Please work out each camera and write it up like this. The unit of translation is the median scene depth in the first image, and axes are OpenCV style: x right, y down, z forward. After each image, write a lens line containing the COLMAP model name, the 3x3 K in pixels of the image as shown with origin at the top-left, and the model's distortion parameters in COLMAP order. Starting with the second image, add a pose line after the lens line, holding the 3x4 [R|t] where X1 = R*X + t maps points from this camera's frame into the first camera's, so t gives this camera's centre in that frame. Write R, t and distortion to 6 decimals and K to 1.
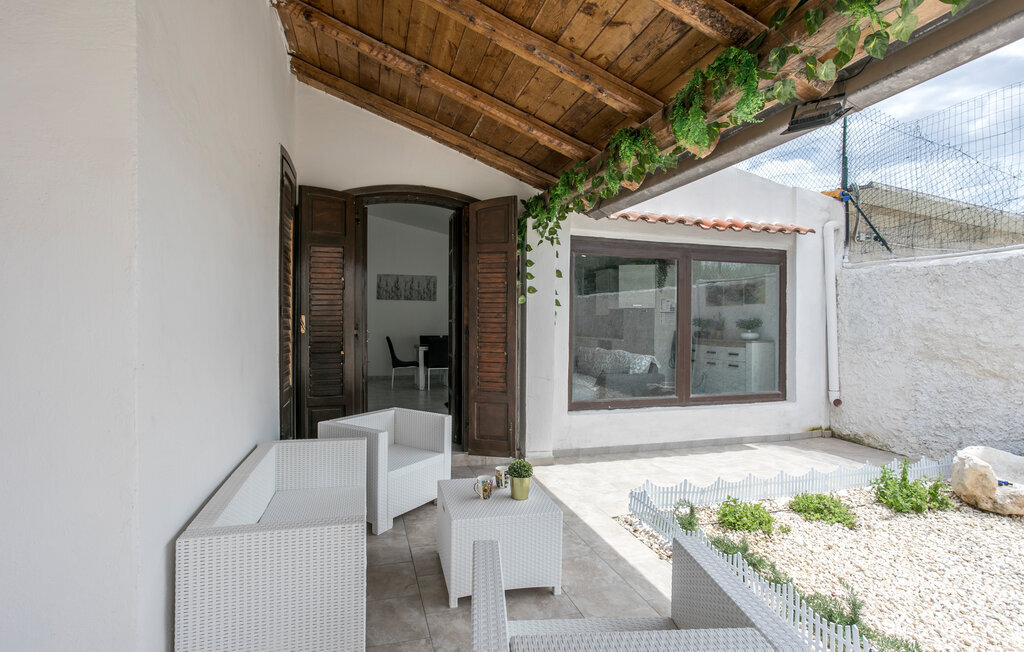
lens RADIAL K [[495.9, 0, 510.7], [0, 495.9, 322.3], [0, 0, 1]] dist [-0.057150, 0.035333]
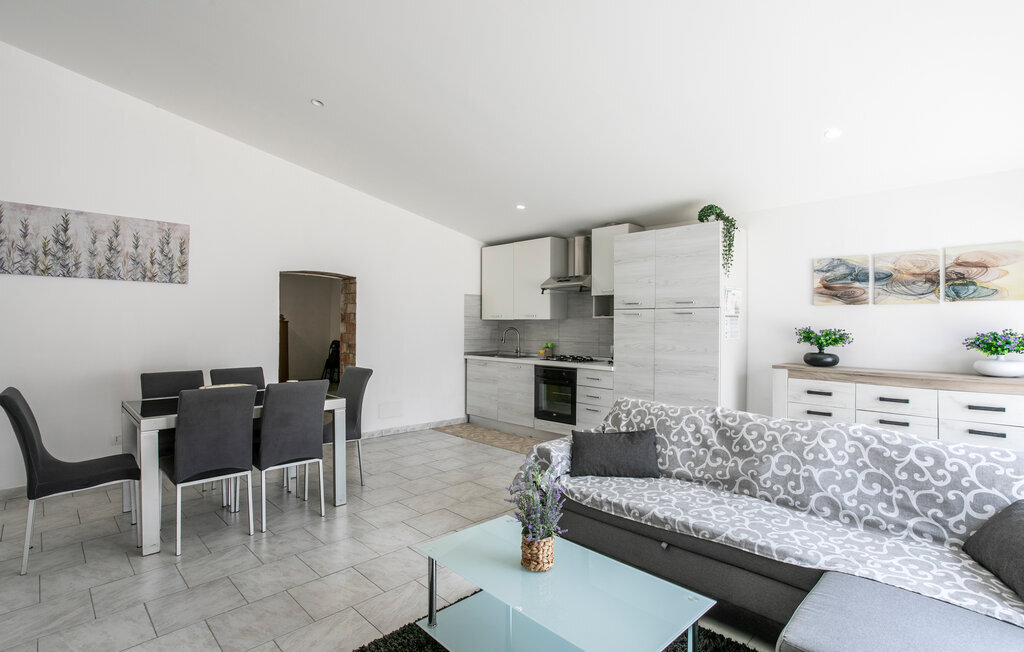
lens RADIAL K [[495.9, 0, 510.7], [0, 495.9, 322.3], [0, 0, 1]] dist [-0.057150, 0.035333]
pose [[0.886120, 0.000157, 0.463456, -0.229946], [0.001124, 0.999996, -0.002488, -0.023259], [-0.463455, 0.002726, 0.886116, 1.185222]]
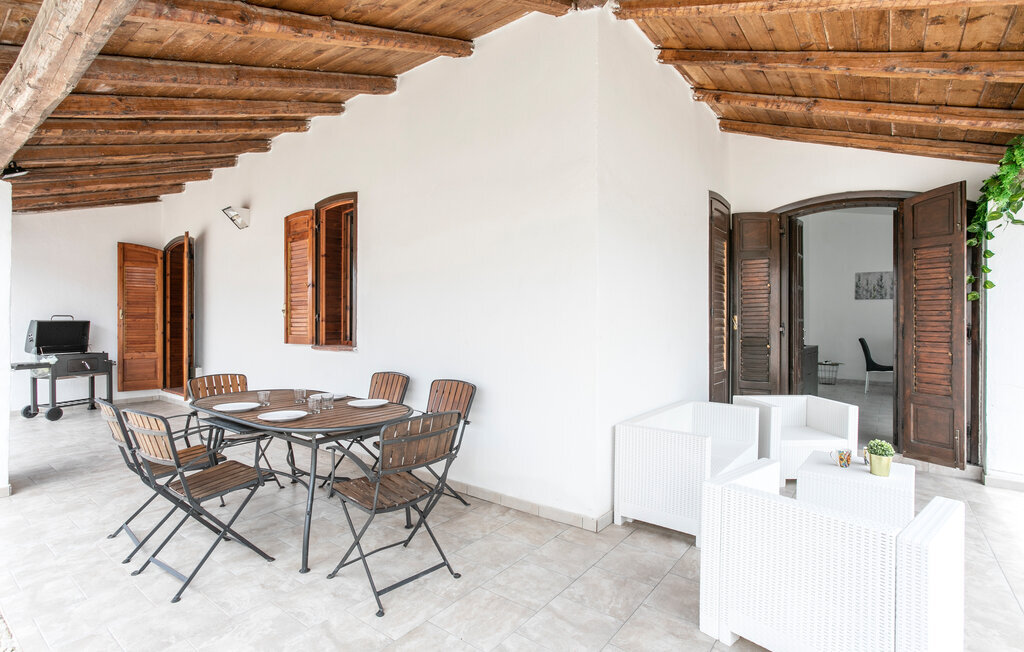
lens RADIAL K [[495.9, 0, 510.7], [0, 495.9, 322.3], [0, 0, 1]] dist [-0.057150, 0.035333]
pose [[0.574639, -0.002747, -0.818402, 0.257789], [-0.003345, 0.999978, -0.005705, 0.011323], [0.818400, 0.006015, 0.574617, -0.188814]]
